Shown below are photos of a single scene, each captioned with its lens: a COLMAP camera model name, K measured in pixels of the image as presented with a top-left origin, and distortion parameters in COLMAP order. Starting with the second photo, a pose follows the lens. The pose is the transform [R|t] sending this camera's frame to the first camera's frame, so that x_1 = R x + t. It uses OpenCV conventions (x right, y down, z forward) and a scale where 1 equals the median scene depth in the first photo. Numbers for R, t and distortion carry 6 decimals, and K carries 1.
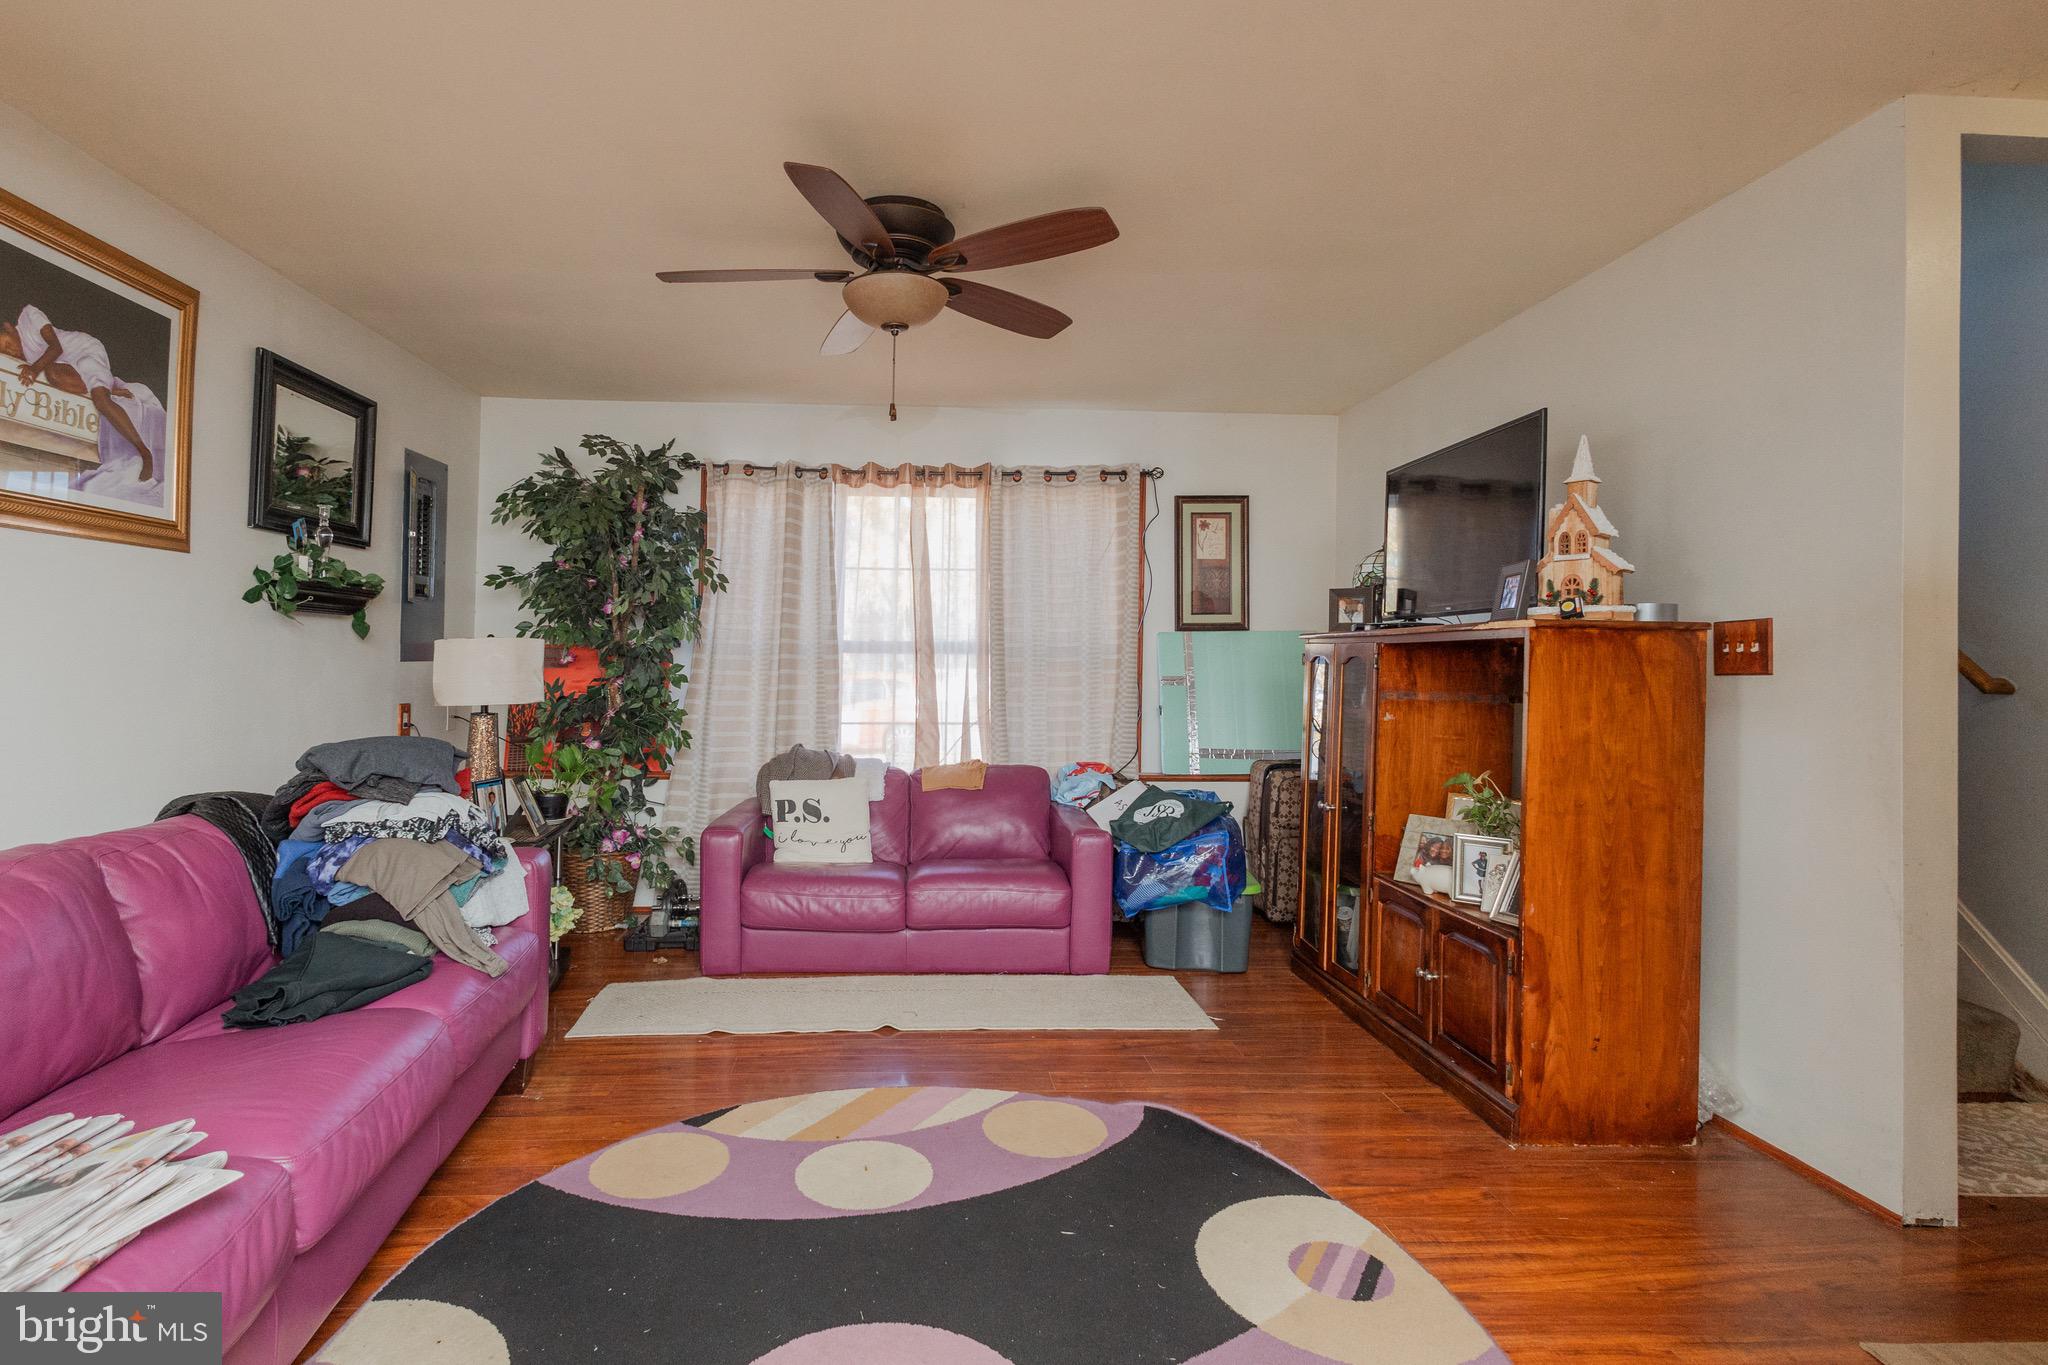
lens RADIAL K [[985.8, 0, 1052.1], [0, 985.8, 657.7], [0, 0, 1]] dist [0.011776, -0.002216]
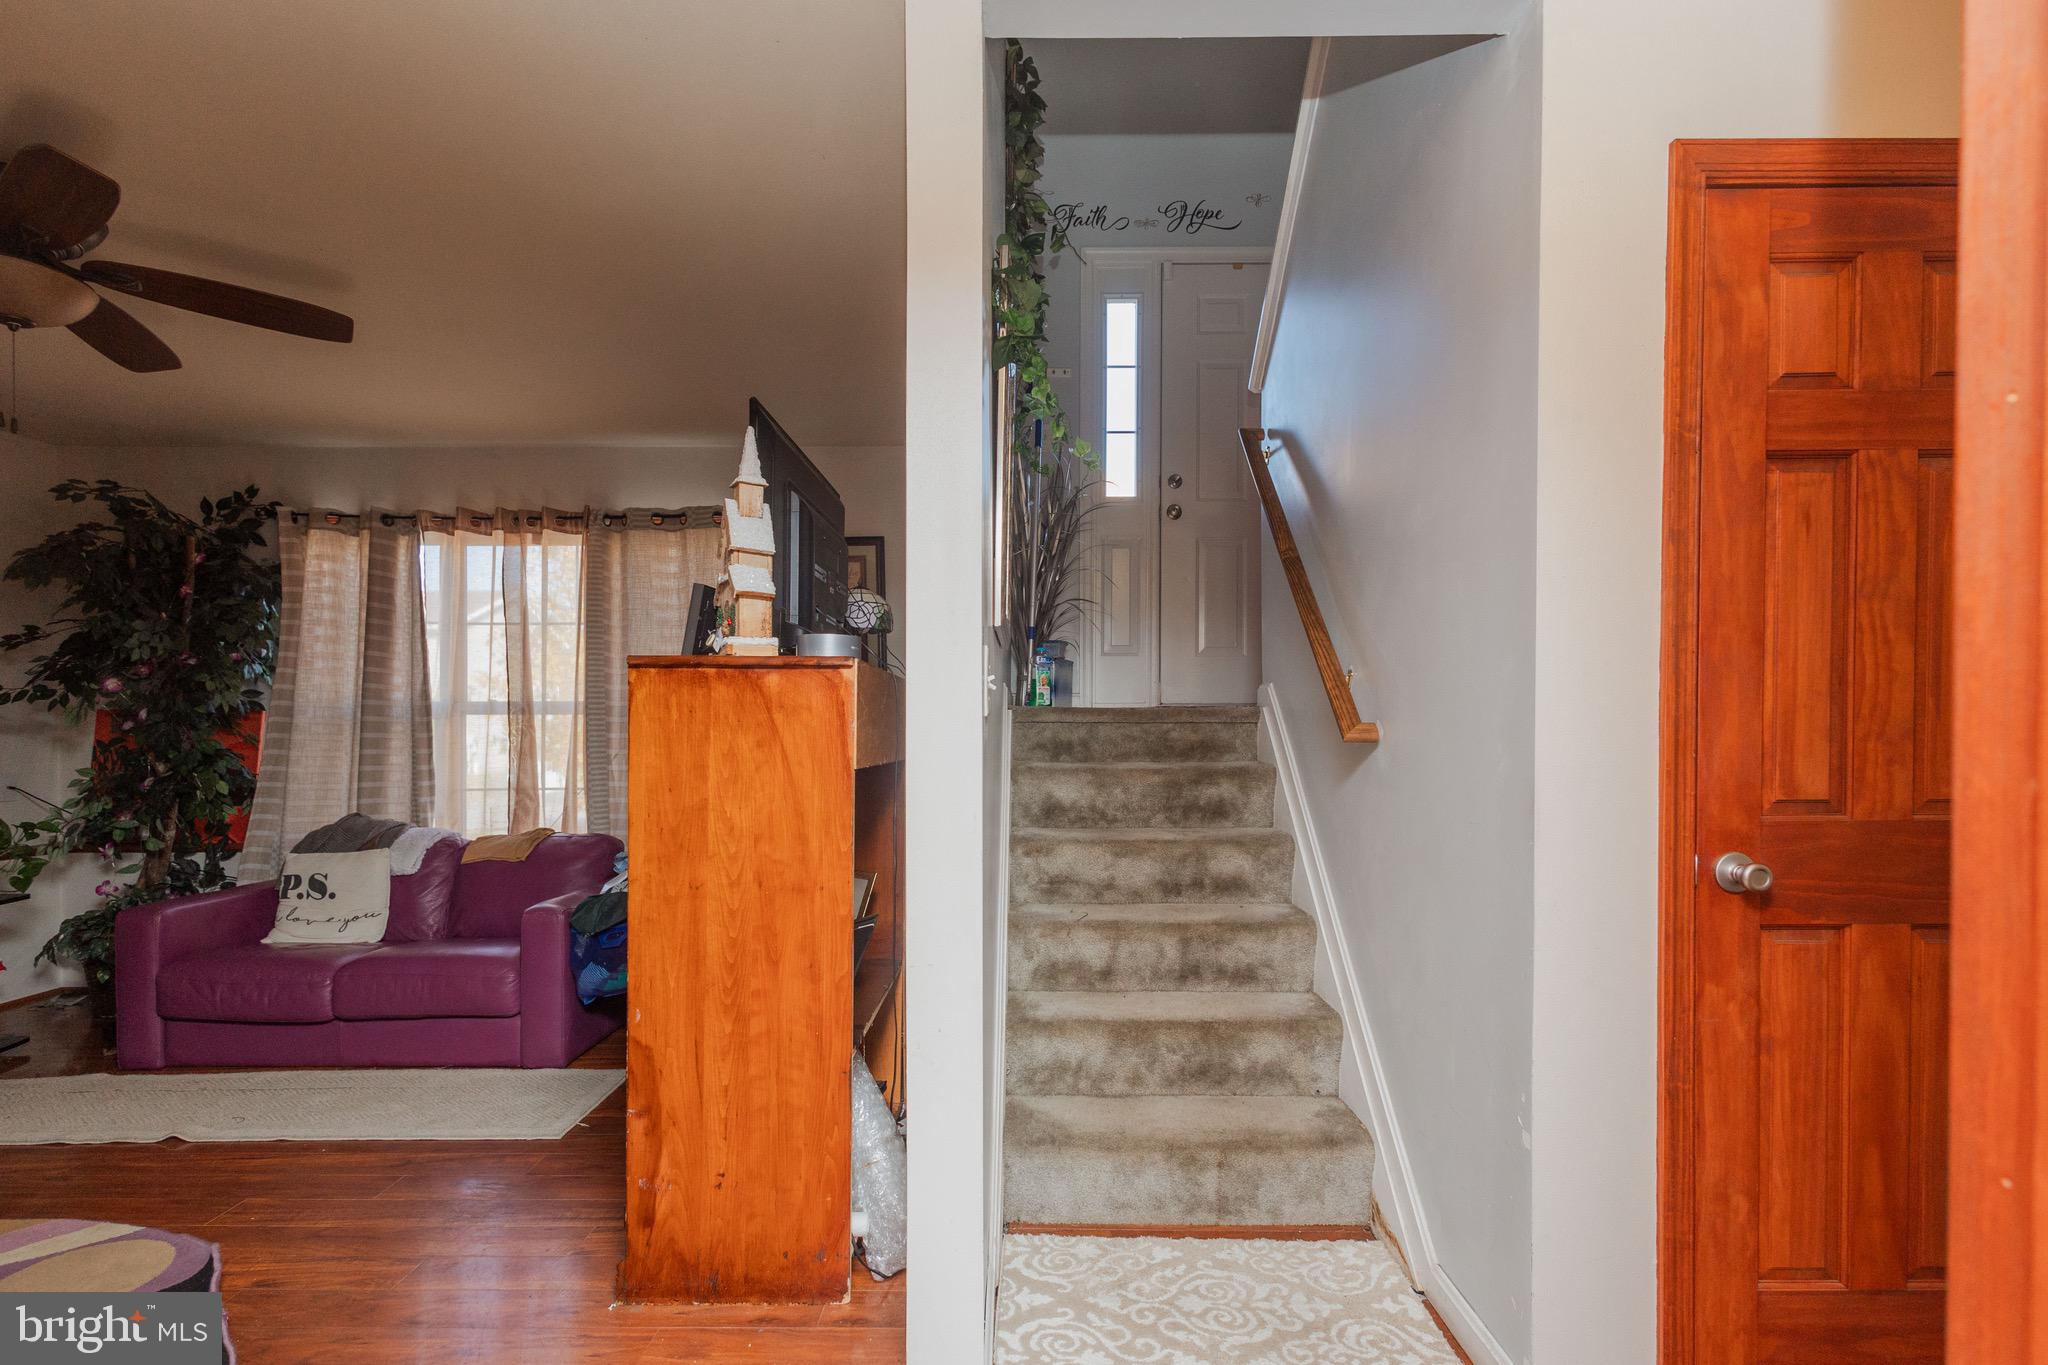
lens RADIAL K [[985.8, 0, 1033.7], [0, 985.8, 737.8], [0, 0, 1]] dist [0.011776, -0.002216]
pose [[0.998696, -0.013137, -0.049329, 0.810674], [0.014103, 0.999714, 0.019289, 0.015218], [0.049062, -0.019959, 0.998596, 0.201545]]
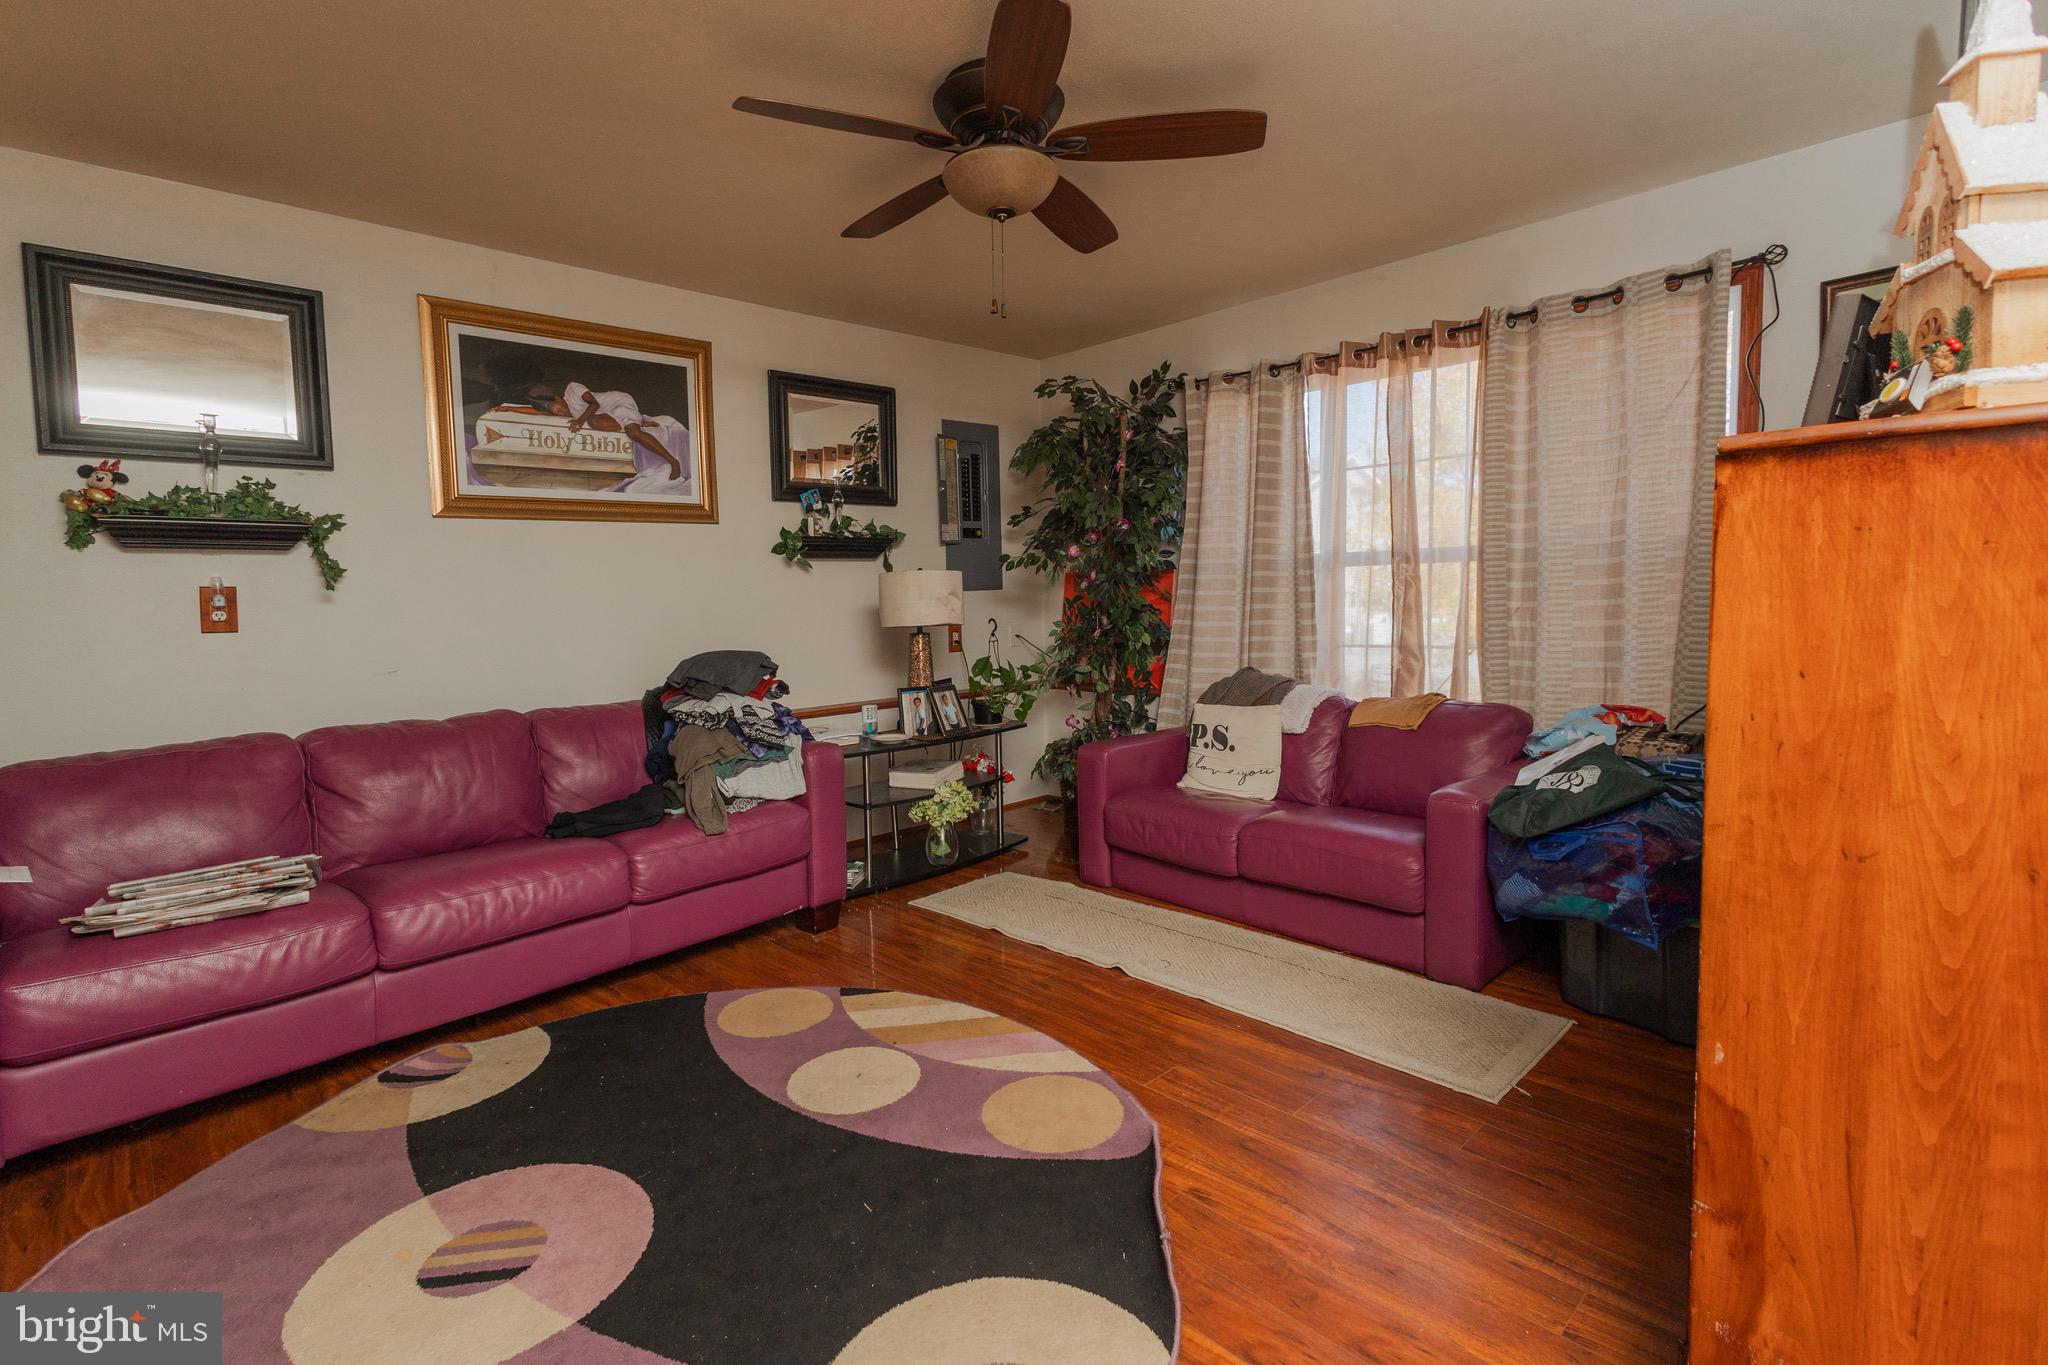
lens RADIAL K [[985.8, 0, 998.6], [0, 985.8, 657.7], [0, 0, 1]] dist [0.011776, -0.002216]
pose [[0.639460, 0.022813, -0.768486, 0.596294], [0.040048, 0.997214, 0.062927, 0.018955], [0.767781, -0.071016, 0.636765, 0.420253]]
